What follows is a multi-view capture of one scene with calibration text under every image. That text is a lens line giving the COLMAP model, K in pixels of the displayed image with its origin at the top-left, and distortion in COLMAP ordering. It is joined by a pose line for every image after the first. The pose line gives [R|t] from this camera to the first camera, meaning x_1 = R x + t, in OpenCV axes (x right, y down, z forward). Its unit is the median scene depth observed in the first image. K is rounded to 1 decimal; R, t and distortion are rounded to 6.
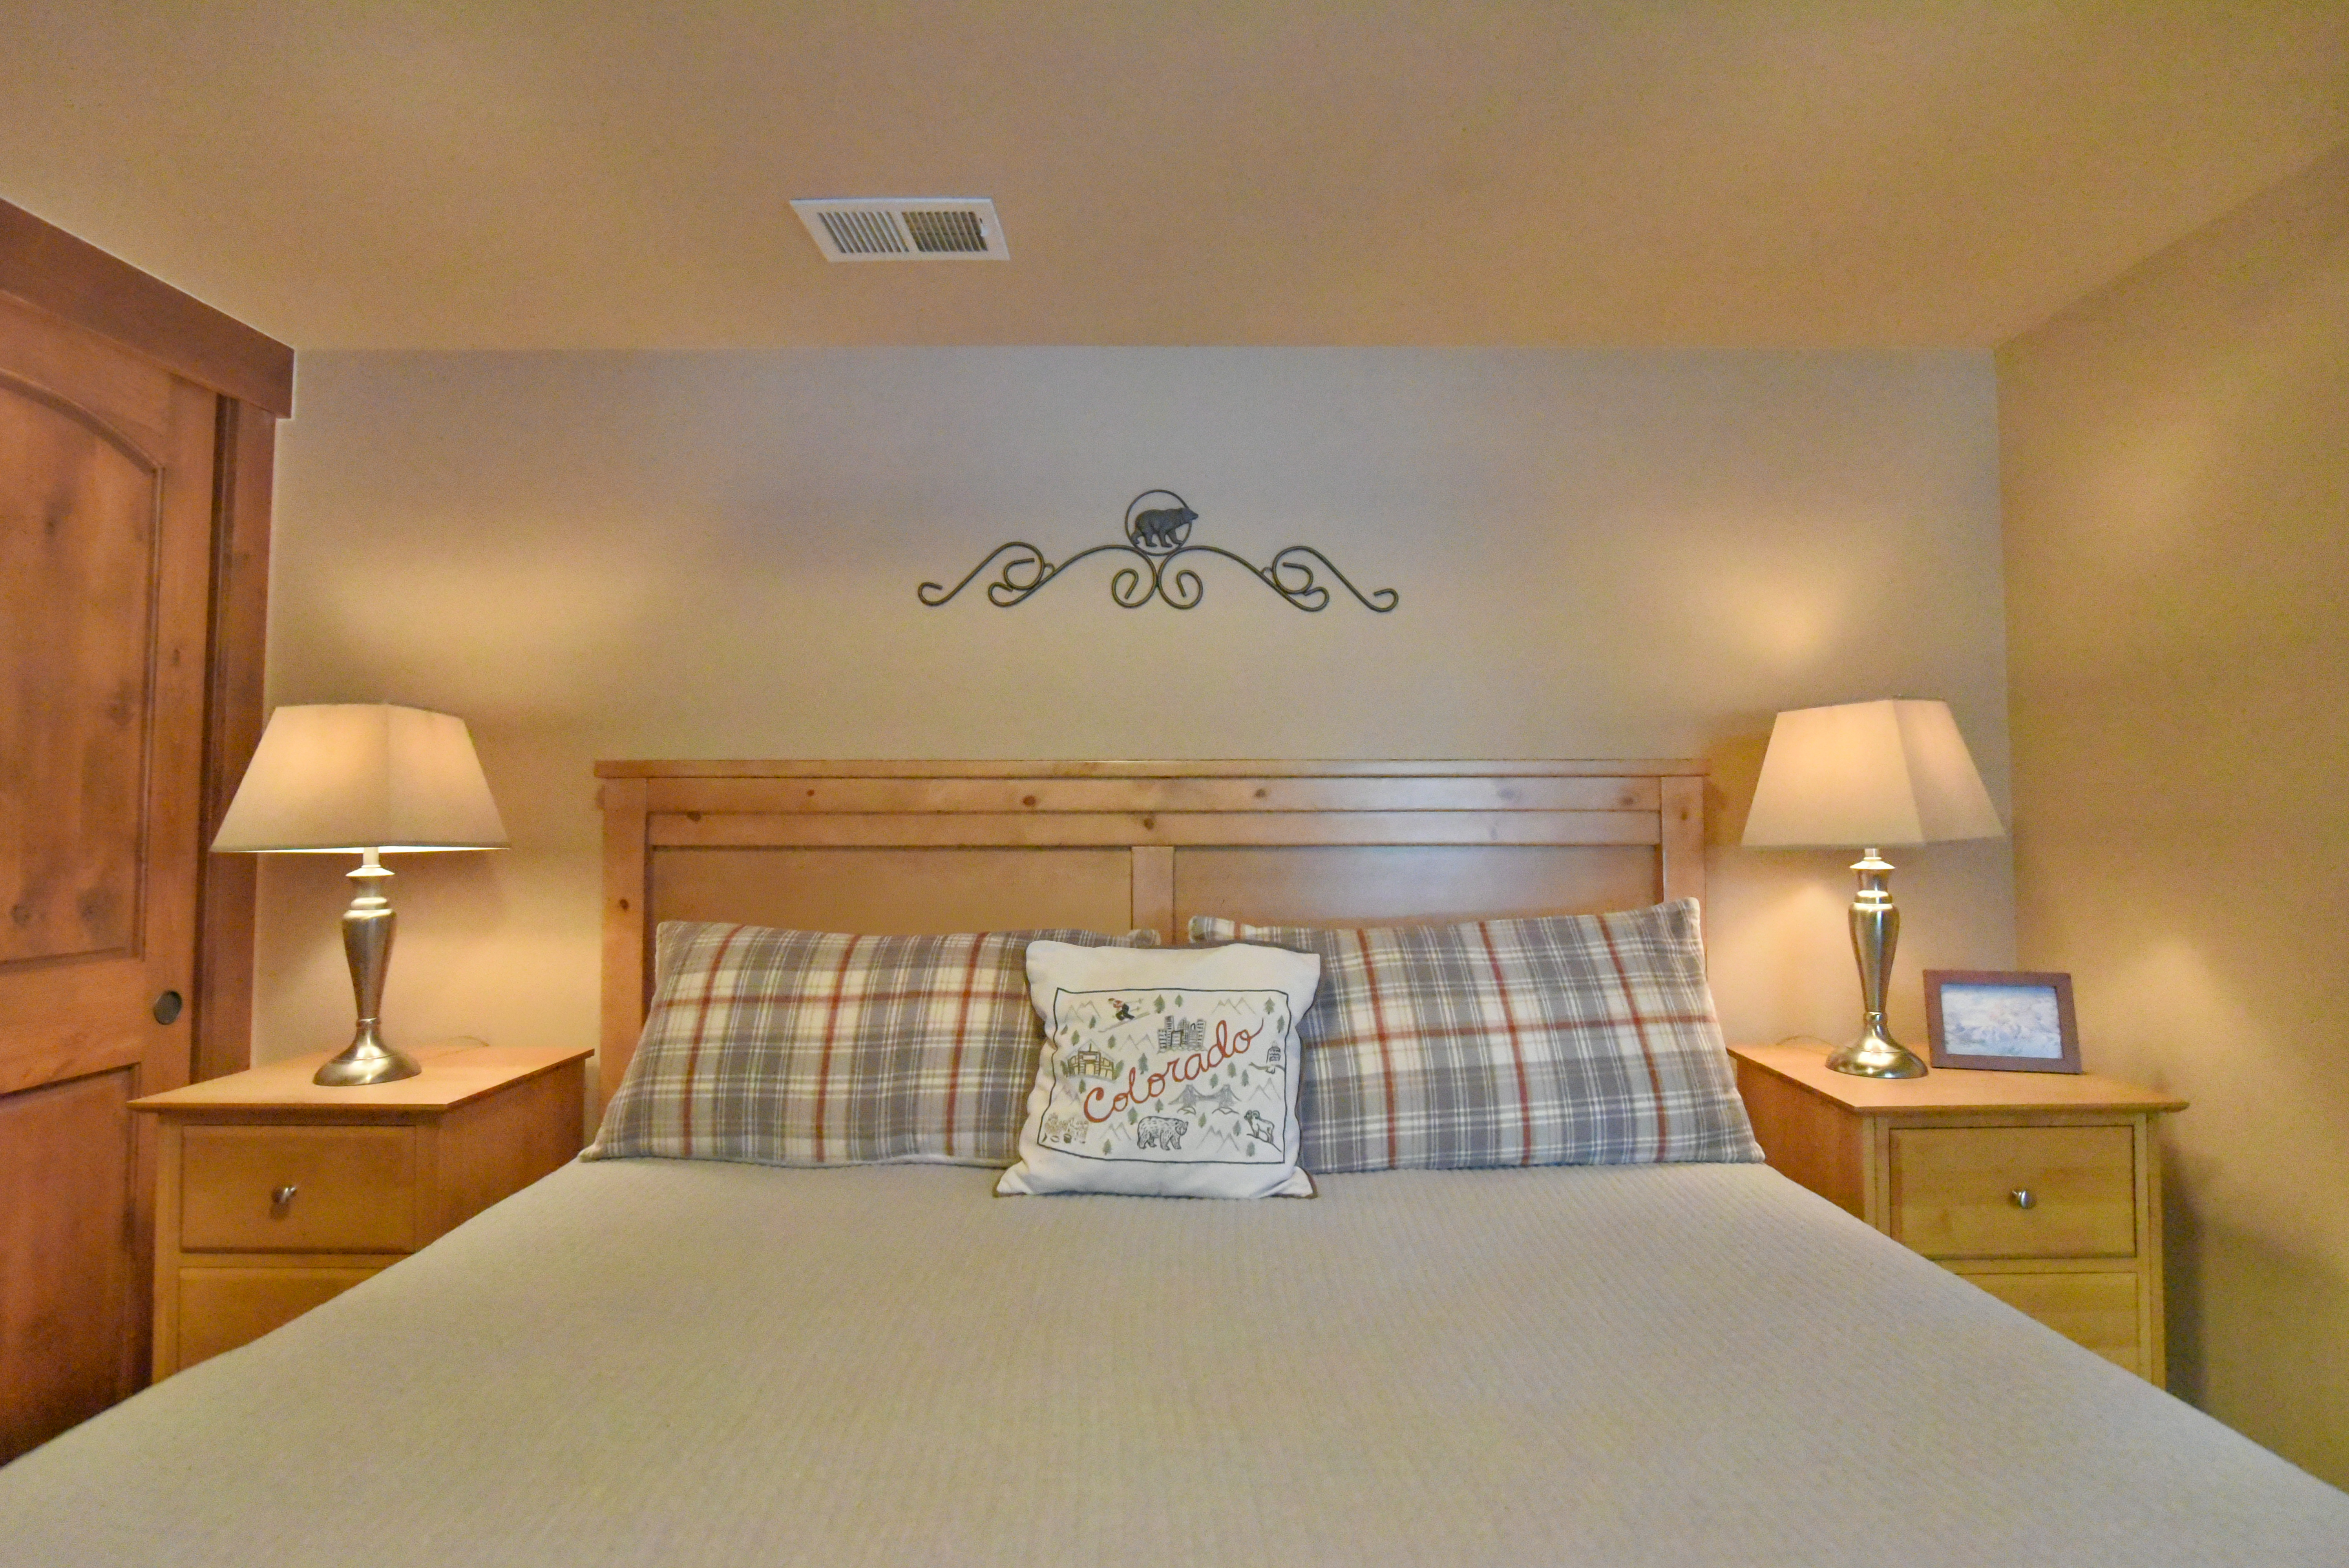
lens RADIAL K [[1241.9, 0, 1189.3], [0, 1241.9, 779.8], [0, 0, 1]] dist [-0.018285, 0.014716]
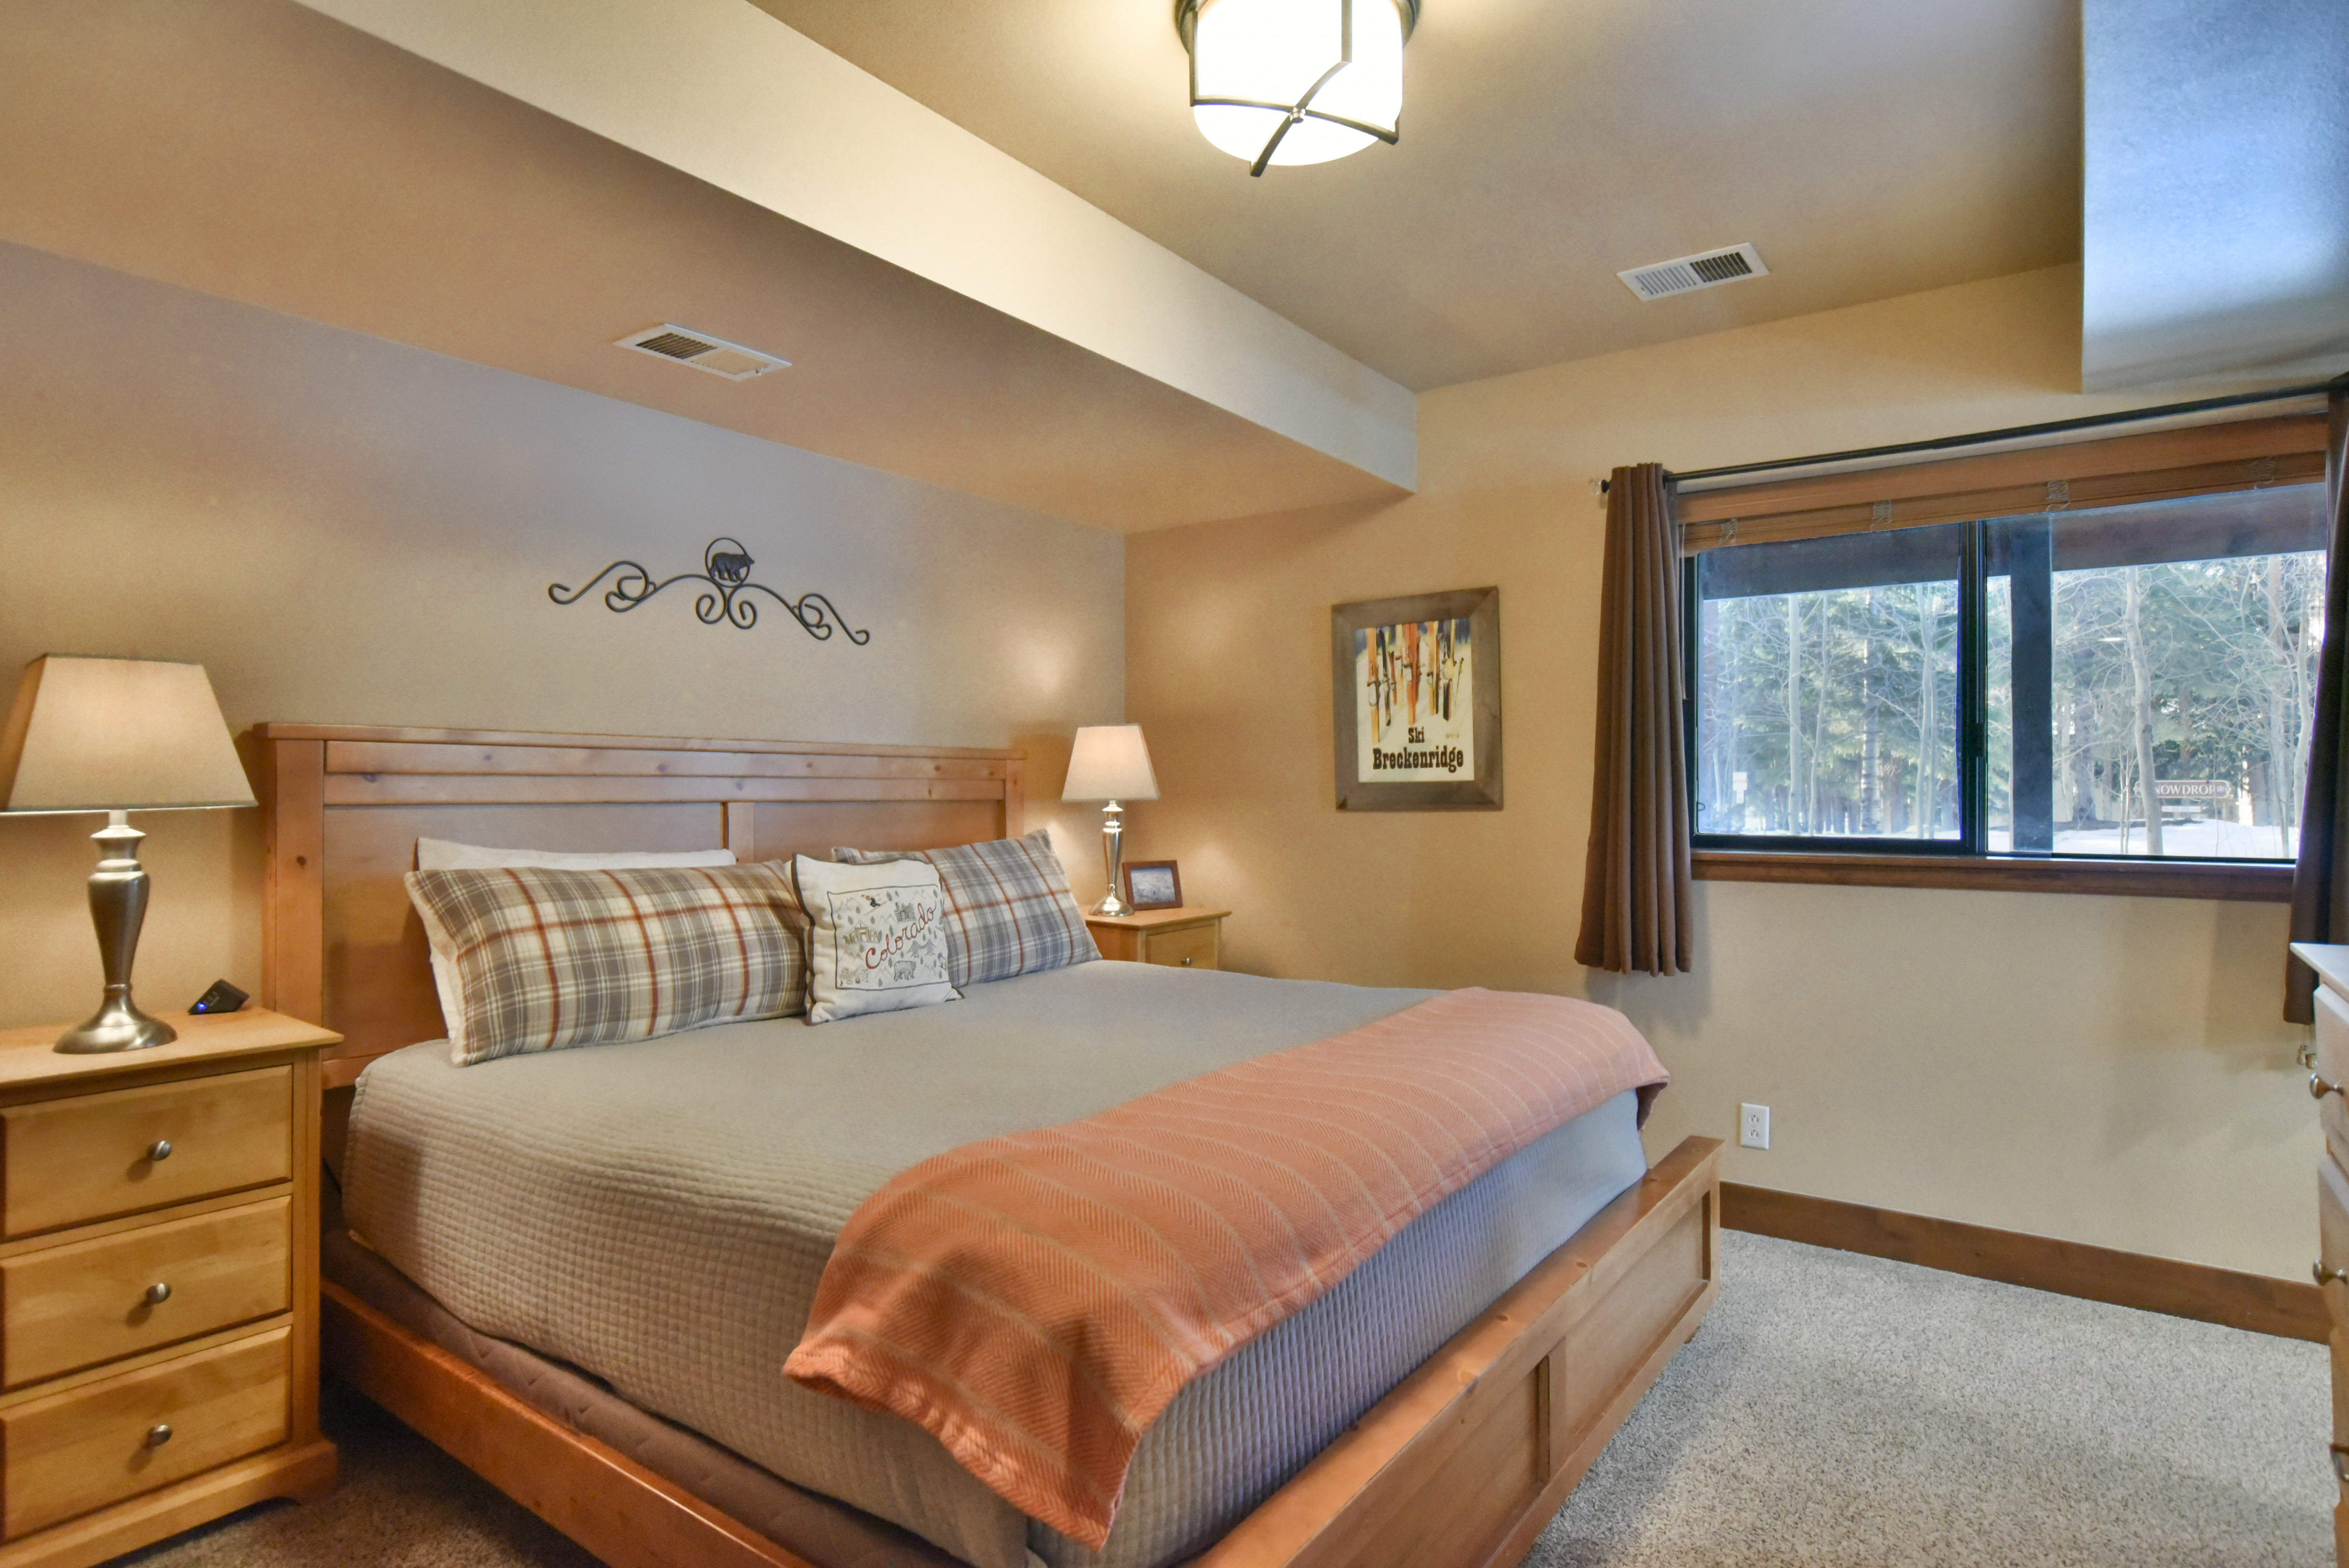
lens RADIAL K [[1249.9, 0, 1190.7], [0, 1249.9, 787.4], [0, 0, 1]] dist [-0.005436, 0.000210]
pose [[0.584117, 0.003296, 0.811663, -0.986242], [-0.032844, 0.999269, 0.019579, -0.007391], [-0.811005, -0.038094, 0.583798, -0.247032]]
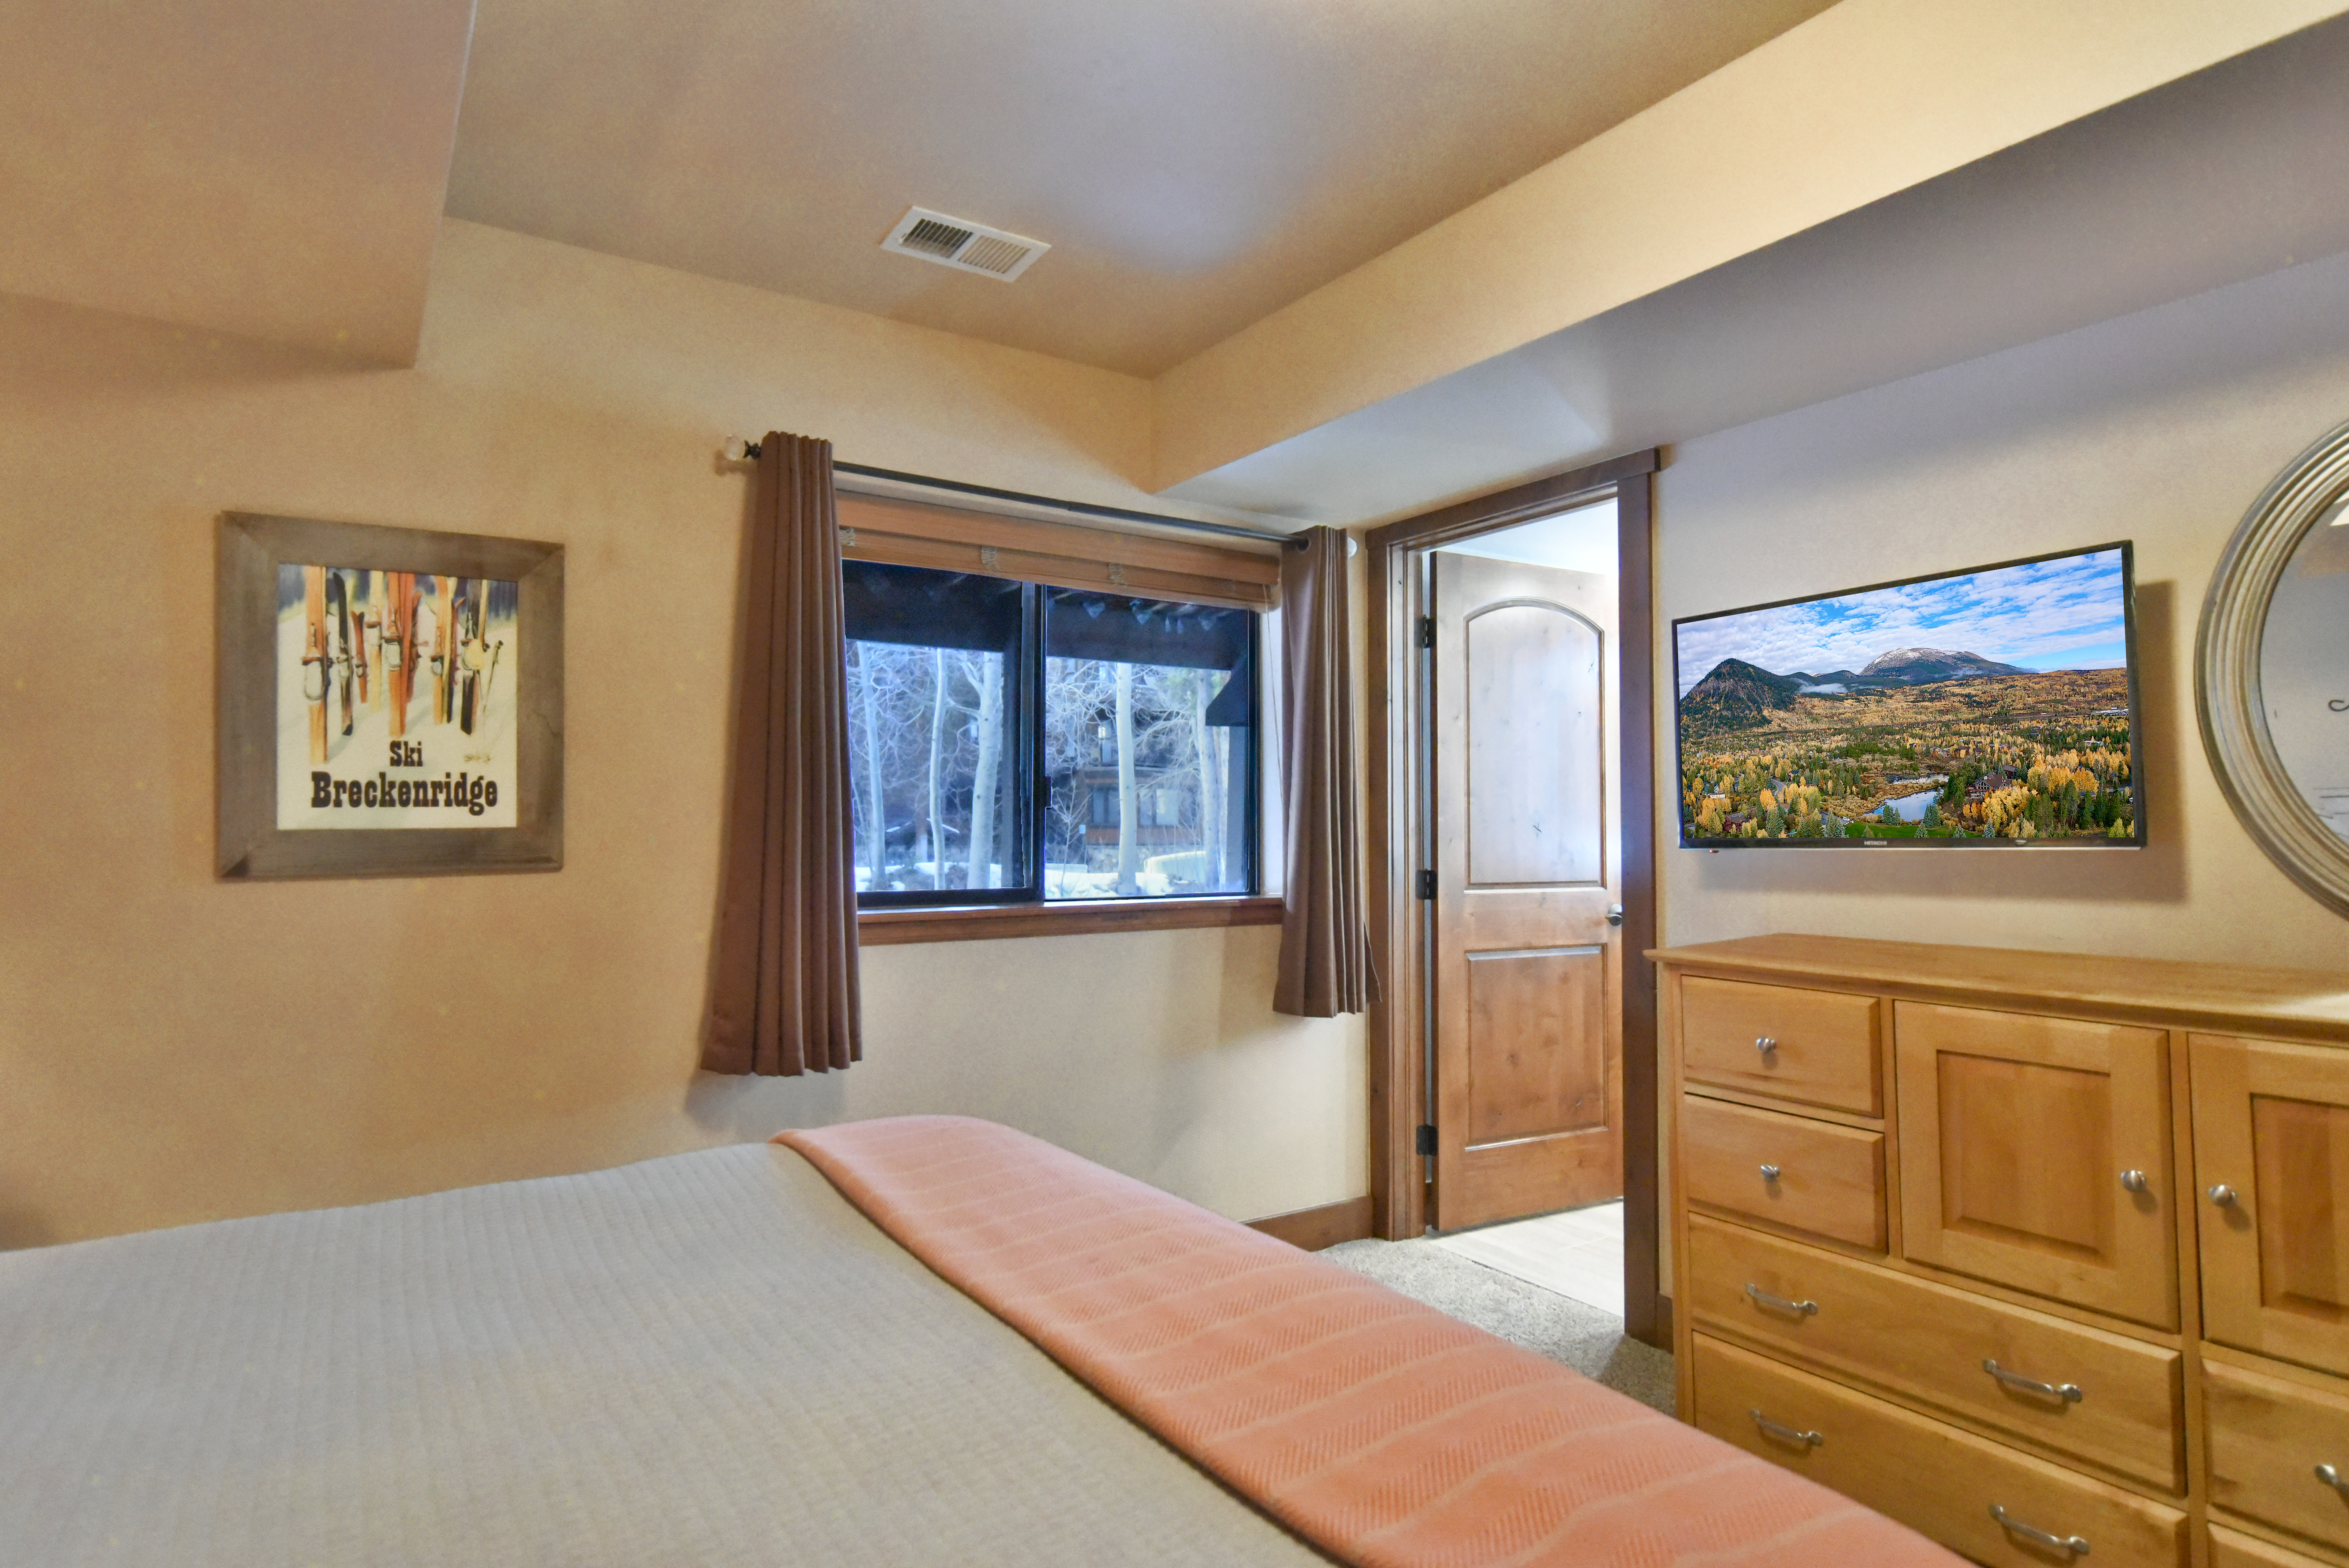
lens RADIAL K [[1249.7, 0, 1190.7], [0, 1249.7, 787.4], [0, 0, 1]] dist [-0.005436, 0.000210]
pose [[-0.548799, 0.028392, 0.835472, -0.624869], [-0.032264, 0.997959, -0.055107, 0.011821], [-0.835332, -0.057198, -0.546763, 0.622813]]
